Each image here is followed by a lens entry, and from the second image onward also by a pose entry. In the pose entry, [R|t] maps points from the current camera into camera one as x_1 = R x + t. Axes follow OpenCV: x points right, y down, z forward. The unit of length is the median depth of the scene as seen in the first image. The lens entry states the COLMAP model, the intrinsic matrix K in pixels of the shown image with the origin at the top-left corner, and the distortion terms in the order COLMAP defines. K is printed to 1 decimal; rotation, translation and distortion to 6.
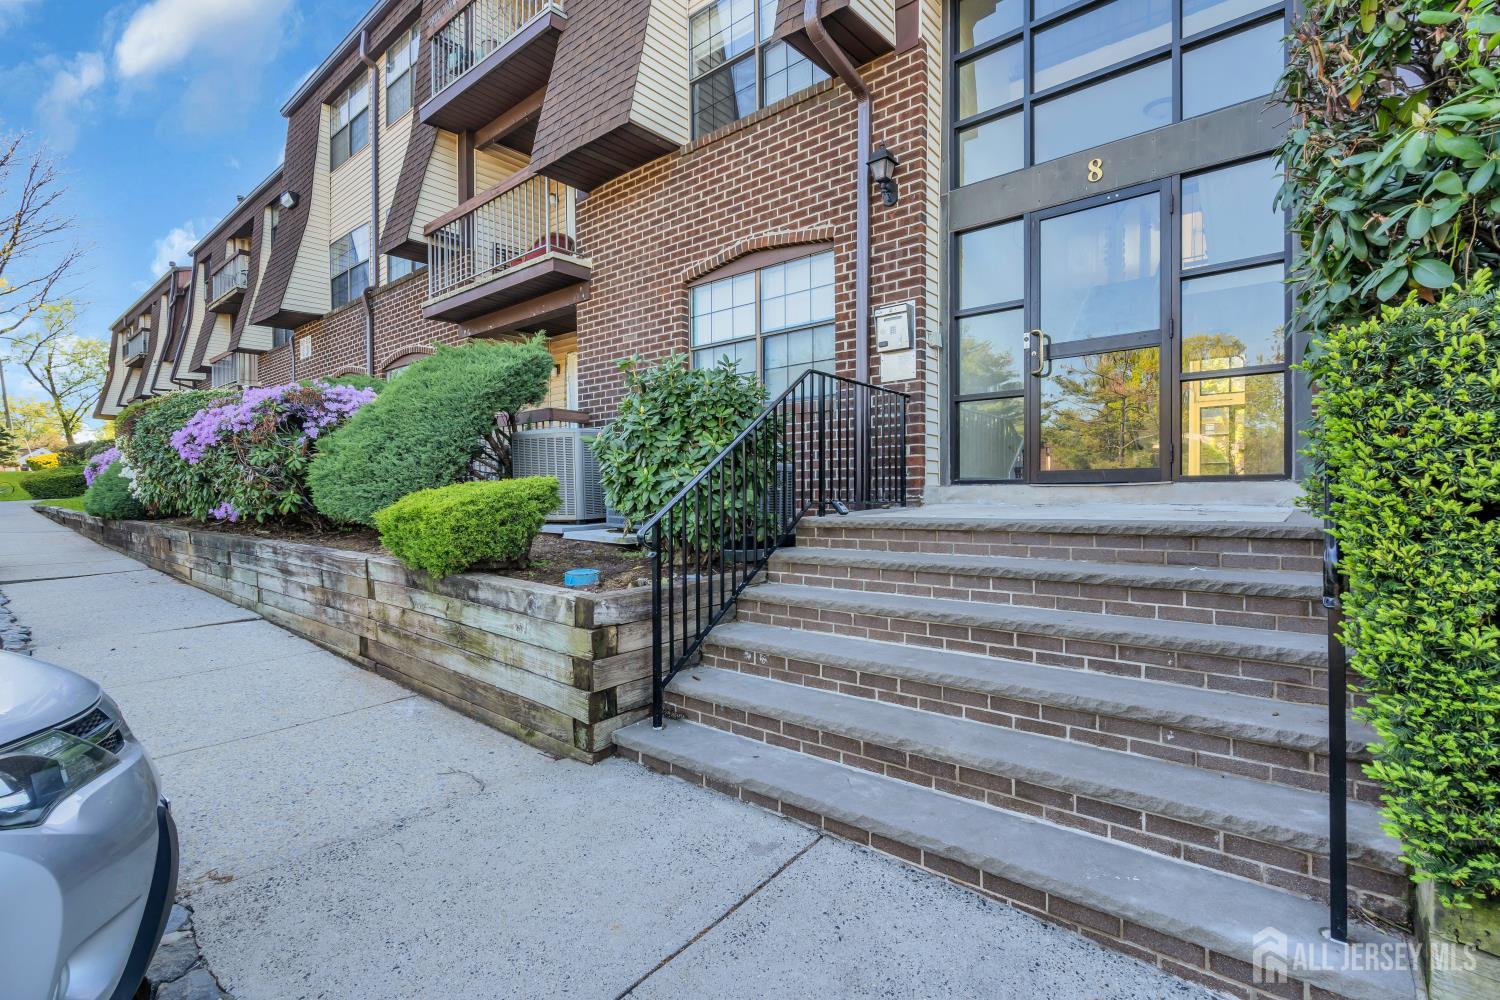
lens RADIAL K [[692.8, 0, 750.8], [0, 692.8, 498.6], [0, 0, 1]] dist [-0.003421, 0.001763]
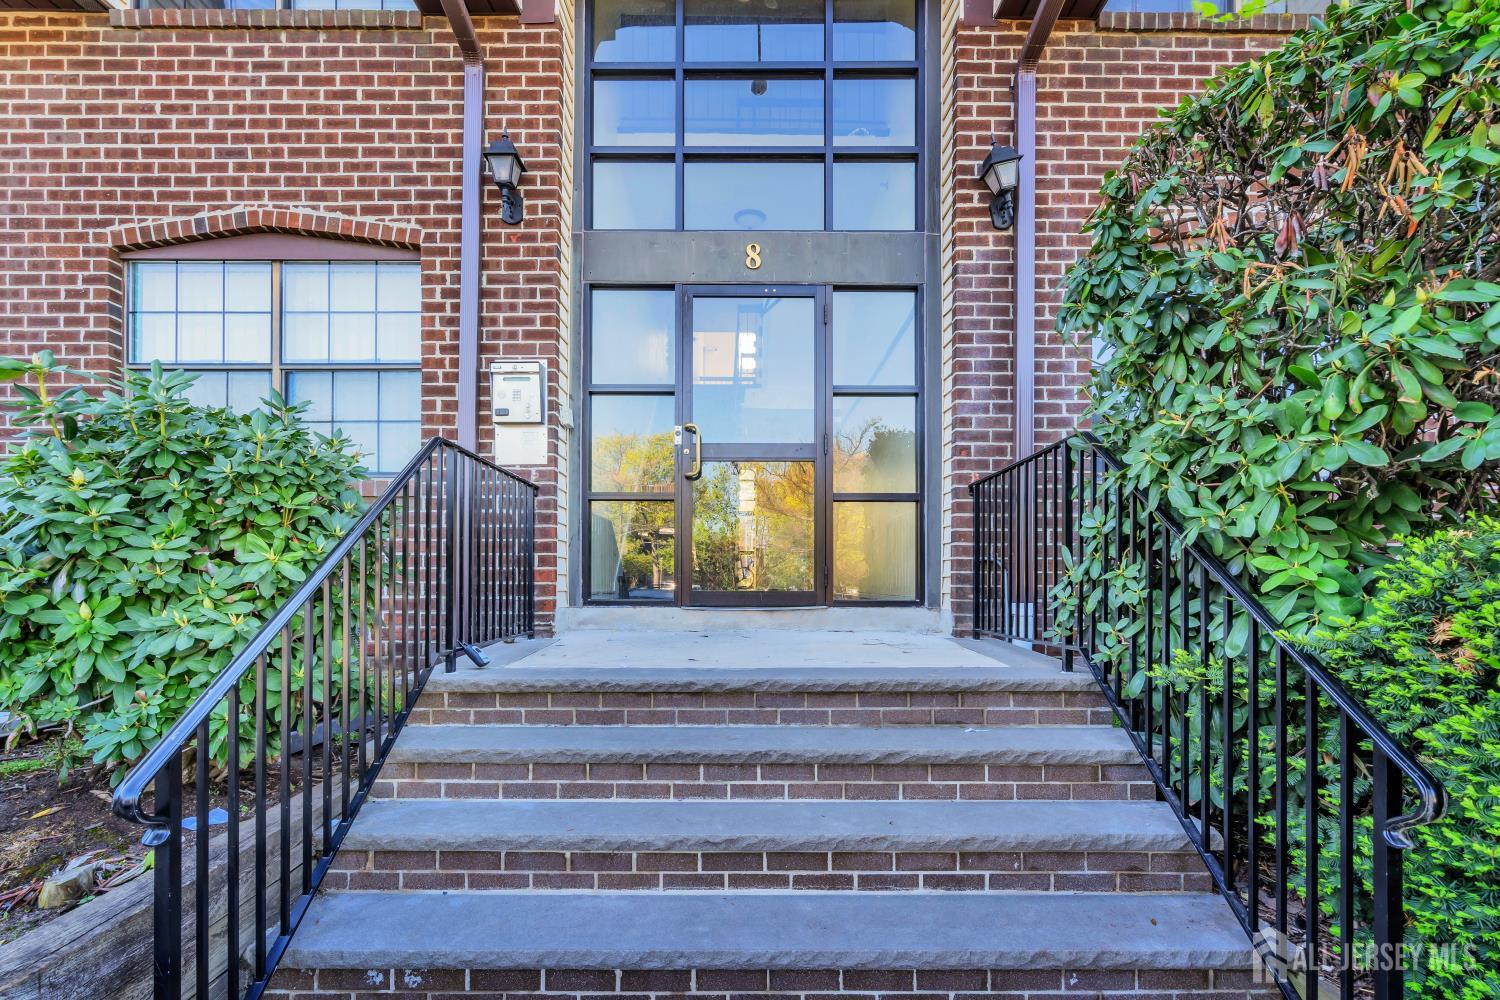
lens RADIAL K [[692.8, 0, 699.8], [0, 692.8, 570.0], [0, 0, 1]] dist [-0.003421, 0.001763]
pose [[0.770925, 0.010714, 0.636836, -0.113780], [-0.005629, 0.999934, -0.010009, -0.056462], [-0.636901, 0.004131, 0.770934, 0.335960]]
